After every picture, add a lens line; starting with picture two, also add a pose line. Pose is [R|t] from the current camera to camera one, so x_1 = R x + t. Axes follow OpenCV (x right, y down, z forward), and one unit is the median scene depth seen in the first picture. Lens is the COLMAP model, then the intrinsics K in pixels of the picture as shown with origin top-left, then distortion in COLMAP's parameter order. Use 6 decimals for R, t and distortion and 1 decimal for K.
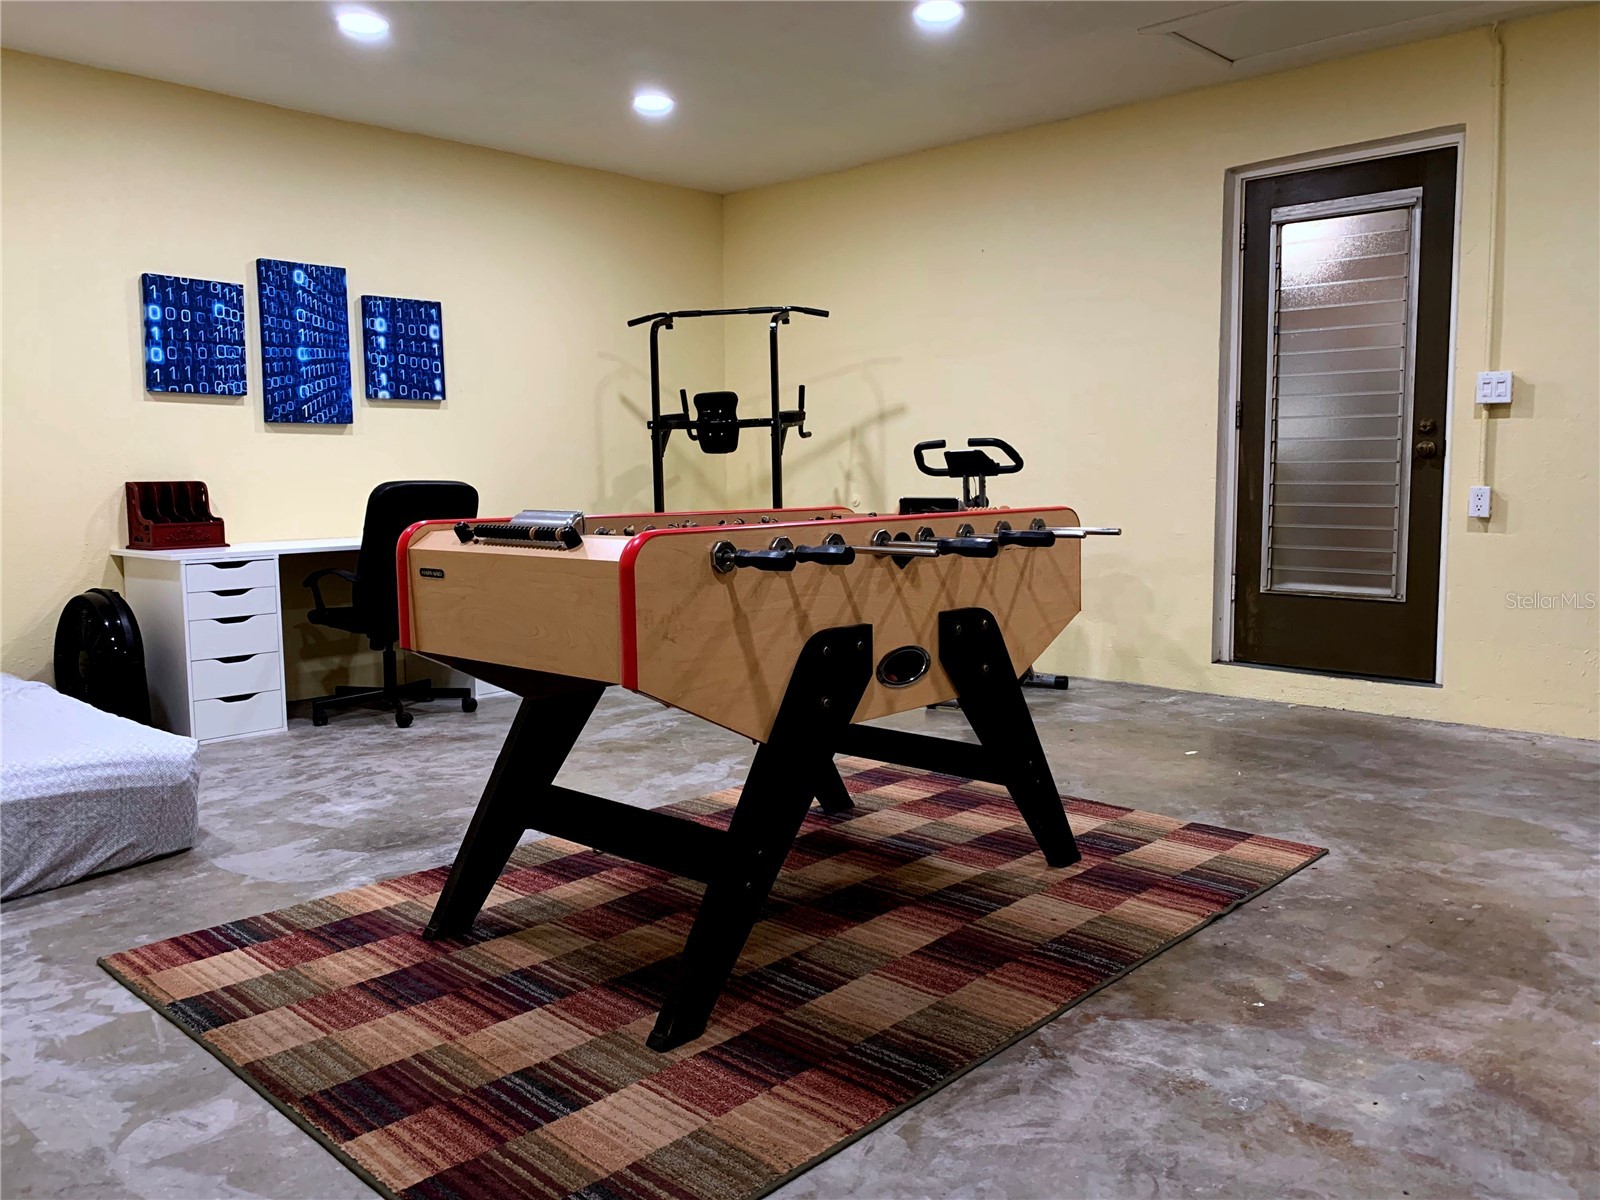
lens RADIAL K [[1234.3, 0, 800.0], [0, 1234.3, 600.0], [0, 0, 1]] dist [0.096439, -0.123839]
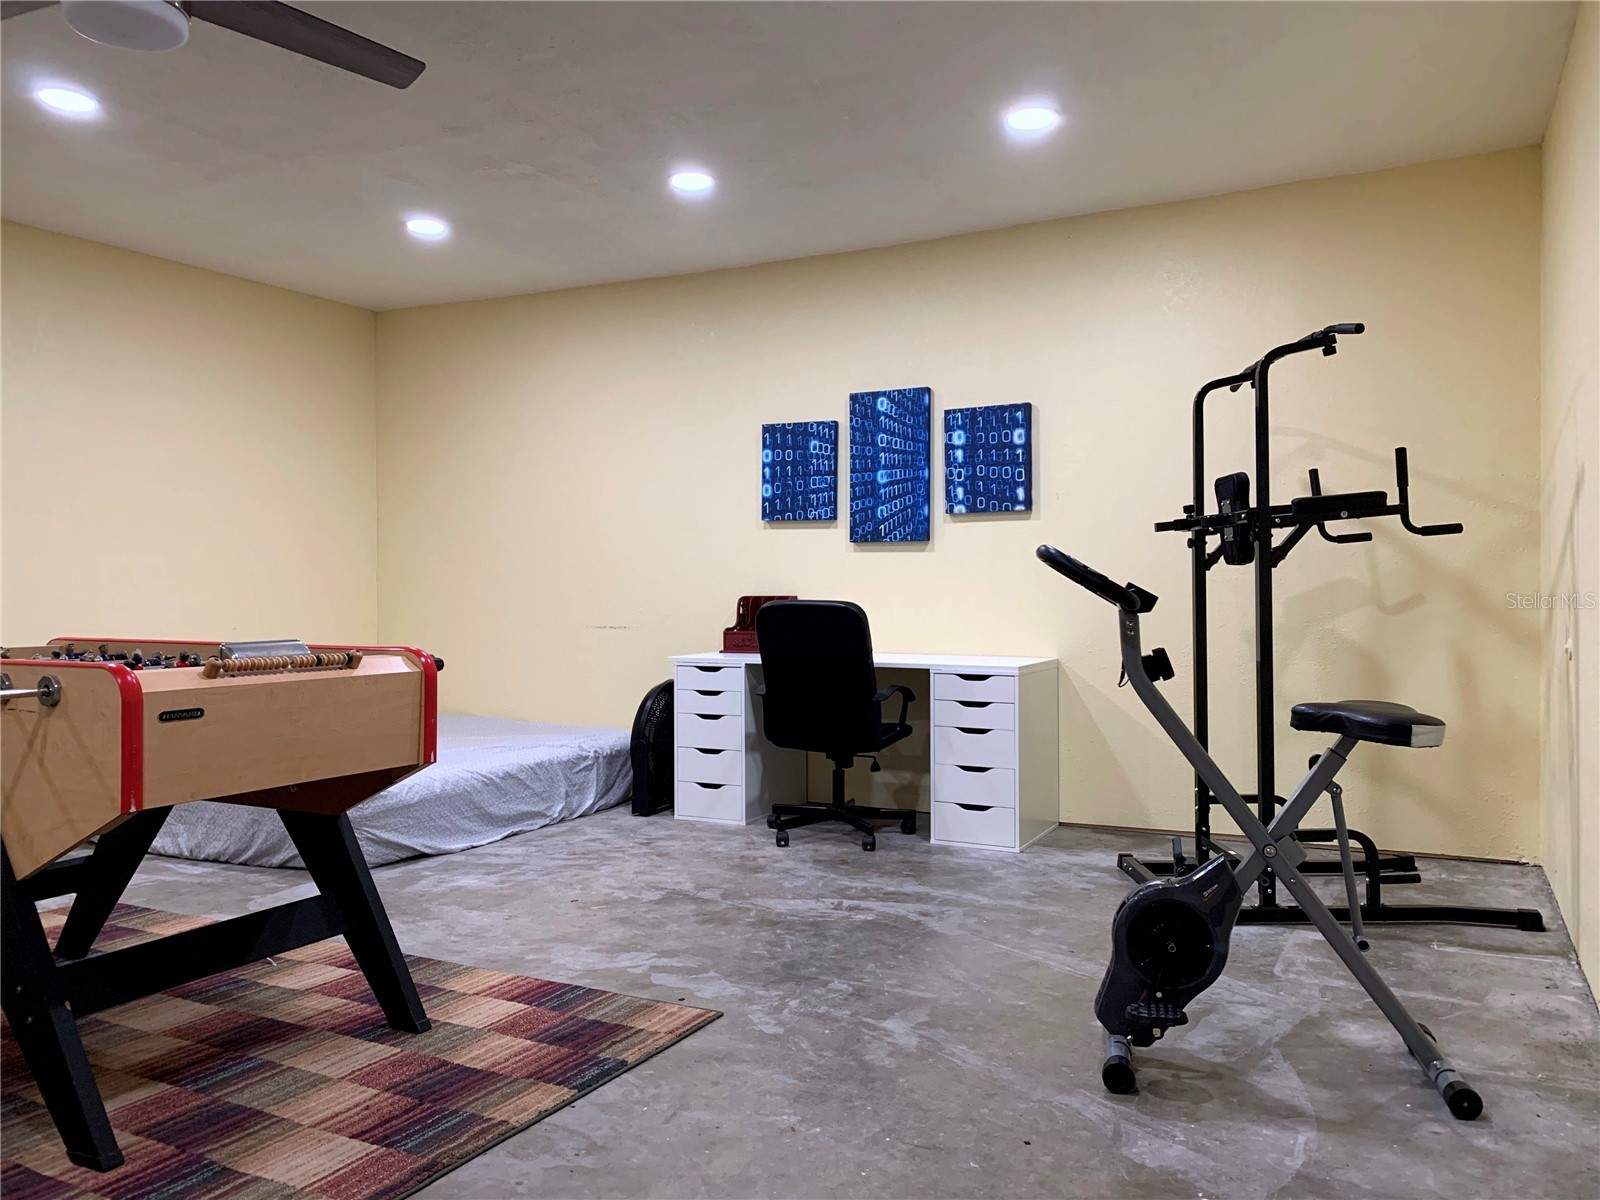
lens RADIAL K [[1234.3, 0, 800.0], [0, 1234.3, 600.0], [0, 0, 1]] dist [0.096439, -0.123839]
pose [[0.273634, 0.025062, -0.961507, 0.578507], [-0.099294, 0.995055, -0.002322, -0.085116], [0.956695, 0.096108, 0.274769, 0.662432]]
